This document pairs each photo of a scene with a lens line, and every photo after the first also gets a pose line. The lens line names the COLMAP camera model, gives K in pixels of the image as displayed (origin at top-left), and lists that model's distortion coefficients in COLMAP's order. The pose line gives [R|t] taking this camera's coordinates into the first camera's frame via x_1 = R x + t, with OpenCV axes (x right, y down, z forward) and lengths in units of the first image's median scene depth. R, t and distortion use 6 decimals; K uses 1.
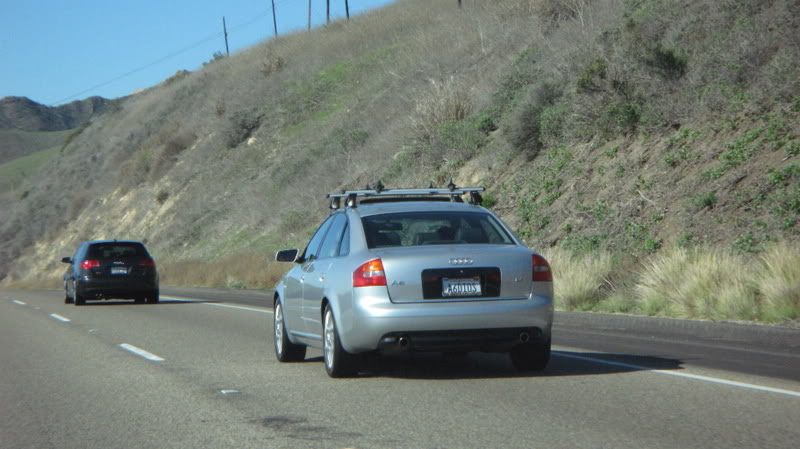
lens RADIAL K [[5713.9, 0, 400.4], [0, 5713.9, 224.9], [0, 0, 1]] dist [-3.234155, 0.000000]
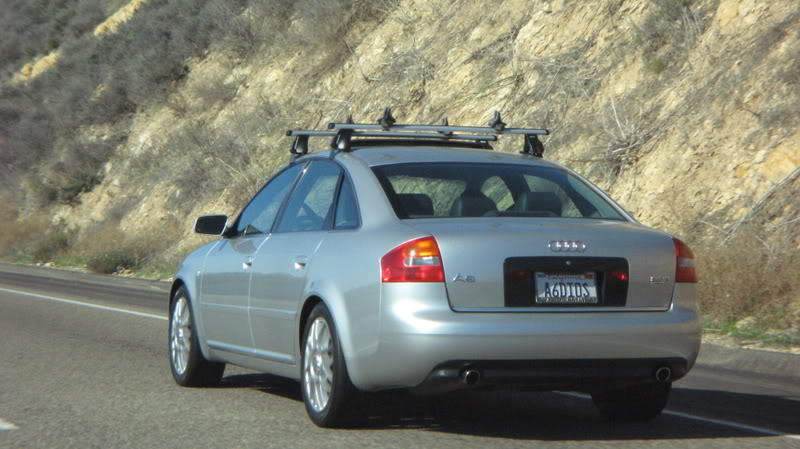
lens RADIAL K [[5713.9, 0, 399.4], [0, 5713.9, 223.6], [0, 0, 1]] dist [-3.234155, 0.000000]
pose [[0.997020, 0.035092, 0.068704, -0.048027], [-0.035392, 0.999369, 0.003155, 0.002754], [-0.068550, -0.005577, 0.997632, 0.402134]]
